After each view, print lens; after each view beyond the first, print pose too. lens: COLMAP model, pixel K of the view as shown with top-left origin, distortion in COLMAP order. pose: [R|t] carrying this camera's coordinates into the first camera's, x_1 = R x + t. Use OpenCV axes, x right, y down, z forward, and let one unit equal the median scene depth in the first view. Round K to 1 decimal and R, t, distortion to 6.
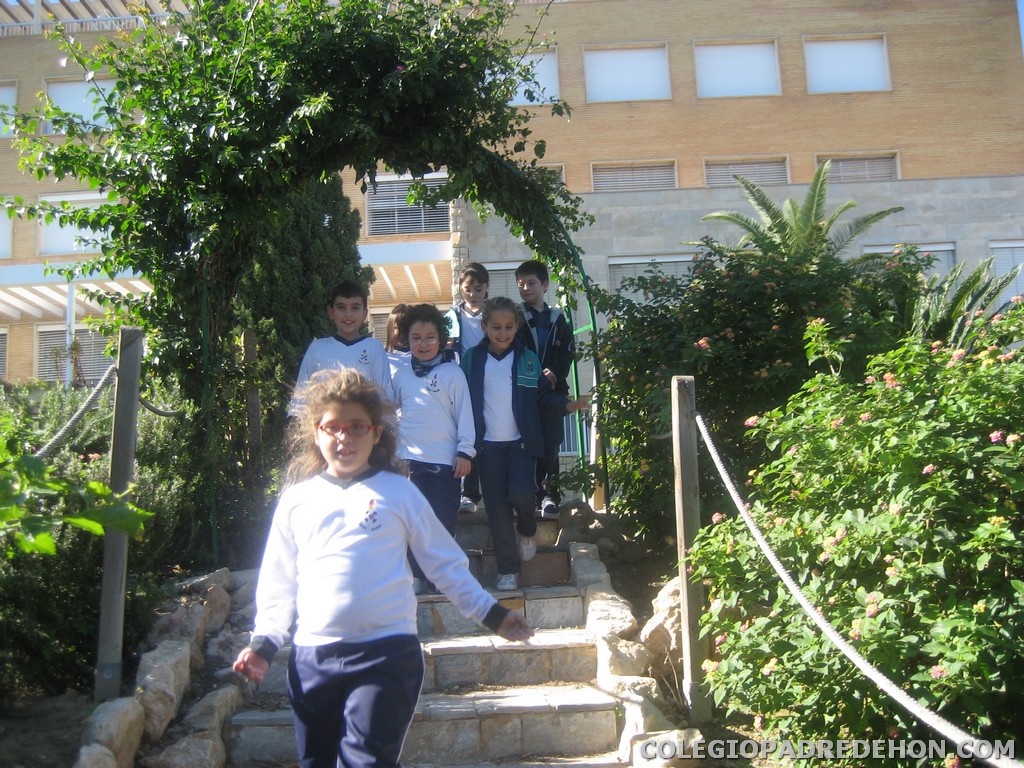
lens RADIAL K [[1074.4, 0, 507.5], [0, 1074.4, 405.9], [0, 0, 1]] dist [-0.127694, 0.145828]
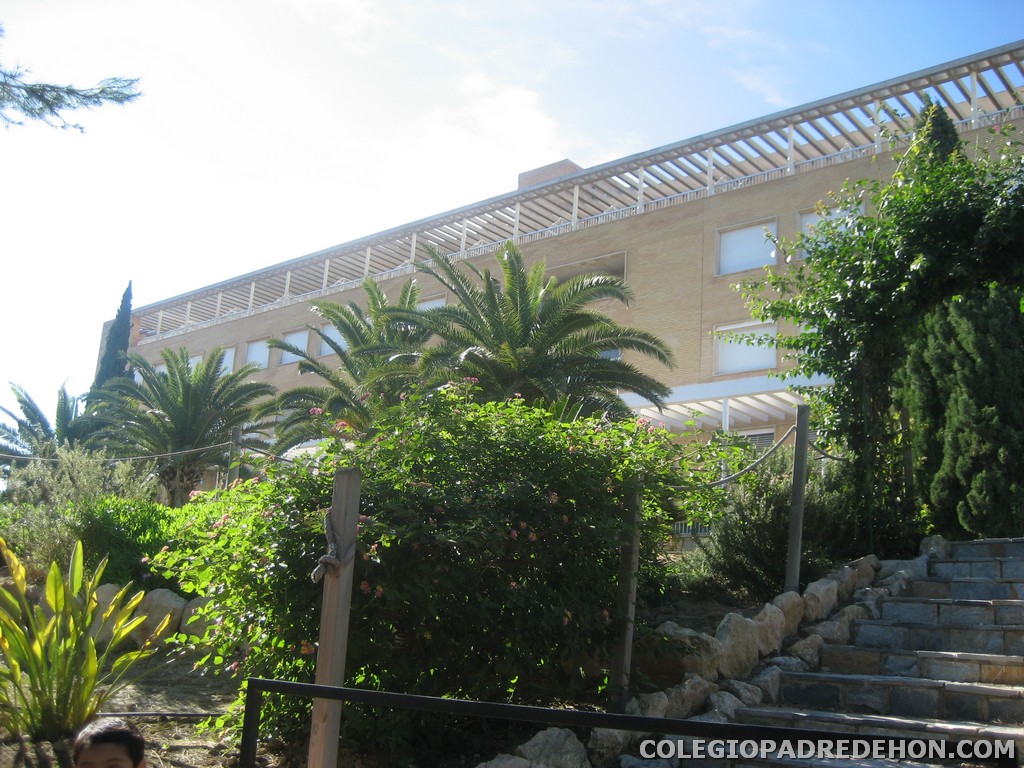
lens RADIAL K [[1074.4, 0, 507.5], [0, 1074.4, 405.9], [0, 0, 1]] dist [-0.127694, 0.145828]
pose [[0.767014, -0.052228, -0.639501, 0.319283], [-0.008384, 0.995781, -0.091382, 0.074806], [0.641576, 0.075453, 0.763340, -0.544203]]
